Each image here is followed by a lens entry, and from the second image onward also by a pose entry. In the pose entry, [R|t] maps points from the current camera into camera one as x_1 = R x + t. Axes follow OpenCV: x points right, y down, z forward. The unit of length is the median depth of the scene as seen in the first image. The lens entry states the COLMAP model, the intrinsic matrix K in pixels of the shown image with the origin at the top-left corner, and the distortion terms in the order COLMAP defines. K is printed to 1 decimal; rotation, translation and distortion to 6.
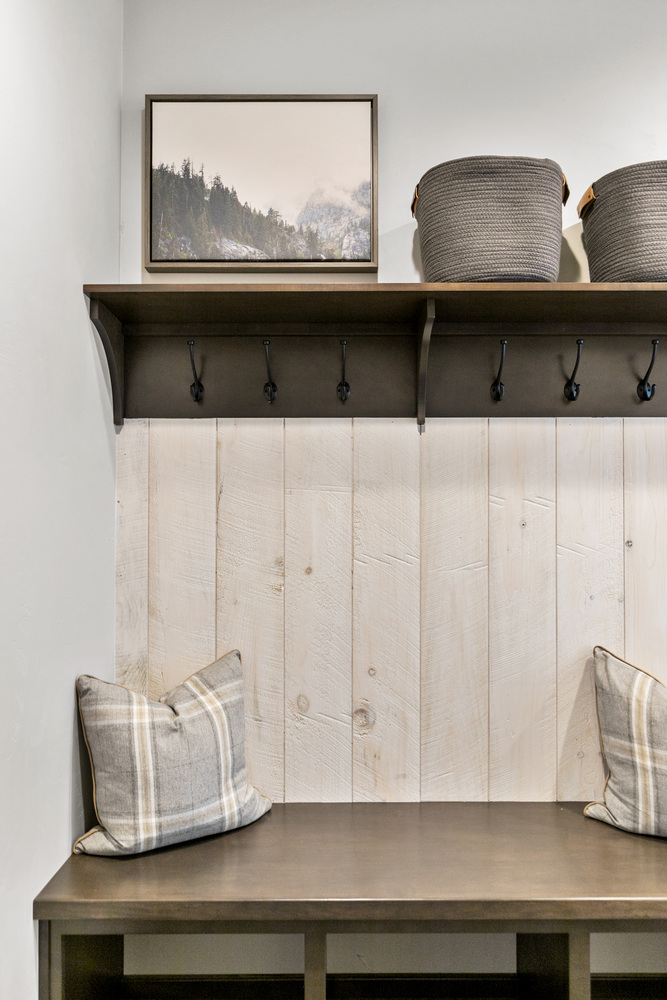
lens RADIAL K [[677.3, 0, 327.4], [0, 677.3, 524.7], [0, 0, 1]] dist [0.002479, 0.002341]
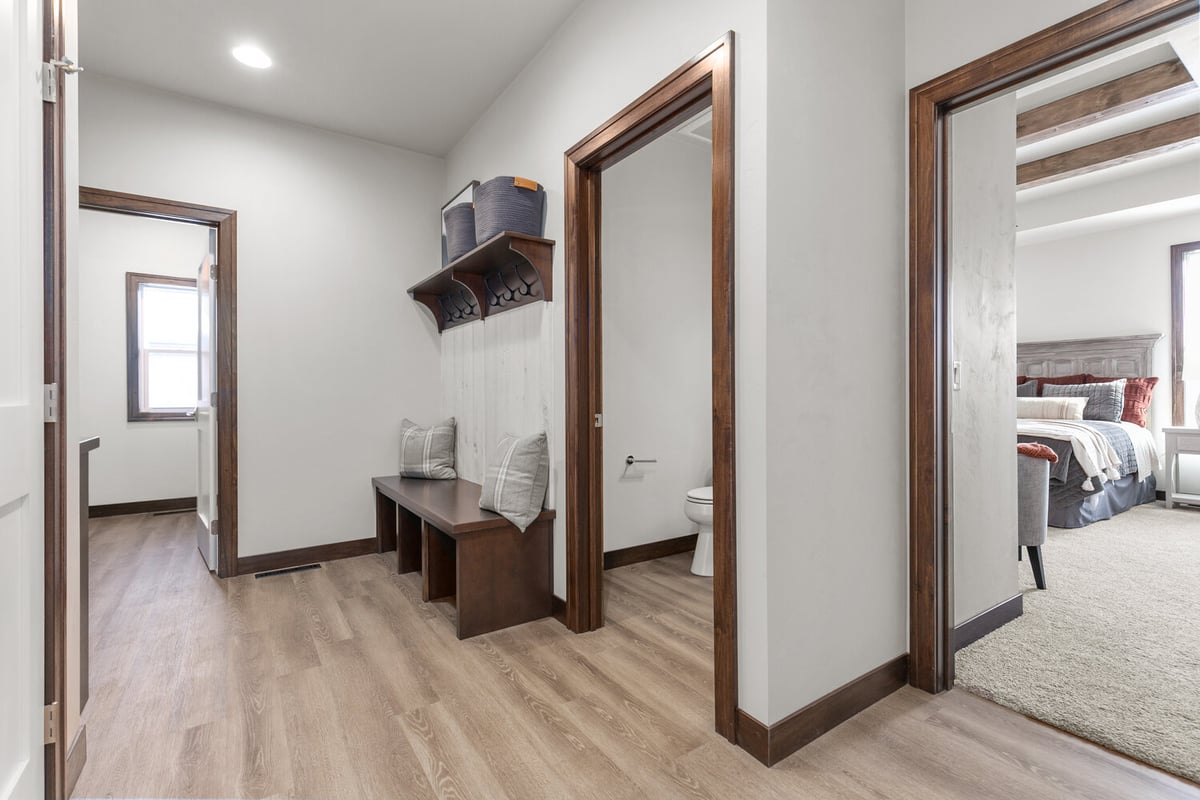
lens RADIAL K [[546.7, 0, 607.2], [0, 546.7, 392.6], [0, 0, 1]] dist [0.017914, -0.000746]
pose [[0.565022, -0.002732, -0.825072, 1.872338], [0.019468, 0.999760, 0.010021, 0.082465], [0.824846, -0.021725, 0.564939, 0.302630]]
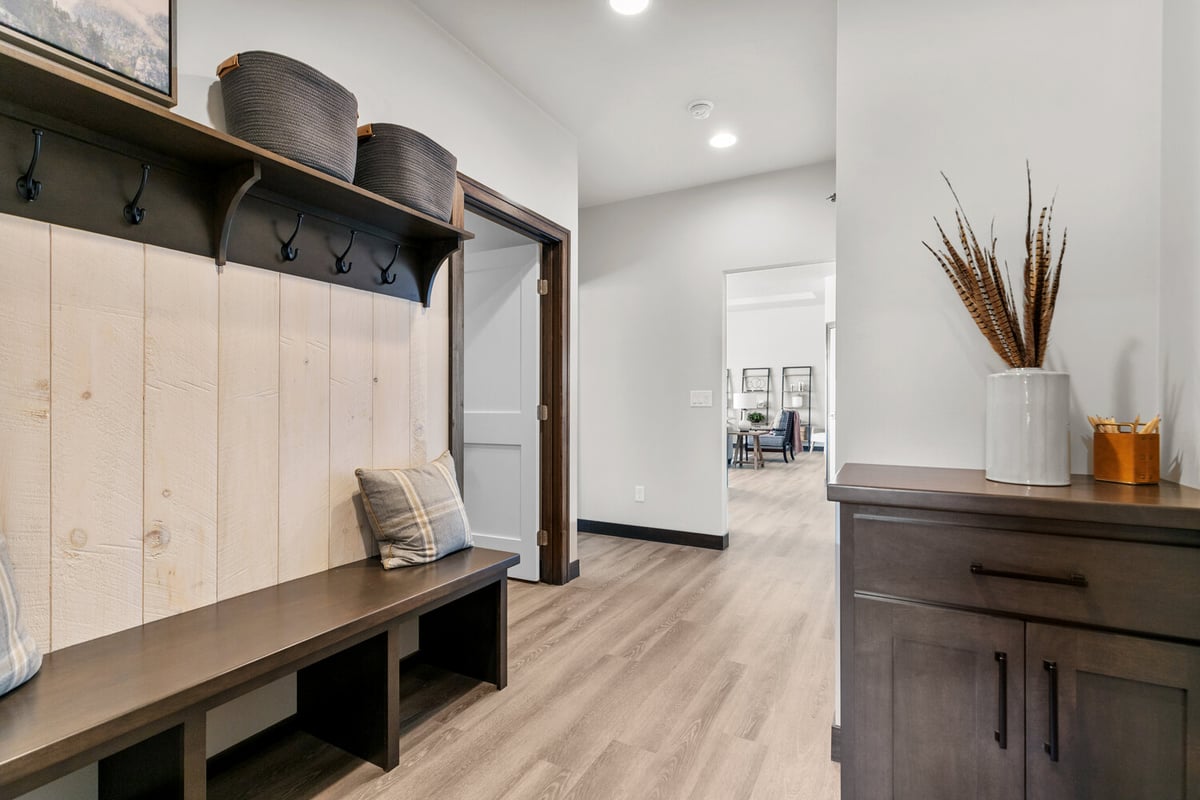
lens RADIAL K [[546.7, 0, 601.6], [0, 546.7, 404.2], [0, 0, 1]] dist [0.017914, -0.000746]
pose [[0.478747, -0.001325, 0.877952, -0.362064], [-0.015485, 0.999831, 0.009953, 0.061710], [-0.877816, -0.018360, 0.478645, 0.008421]]
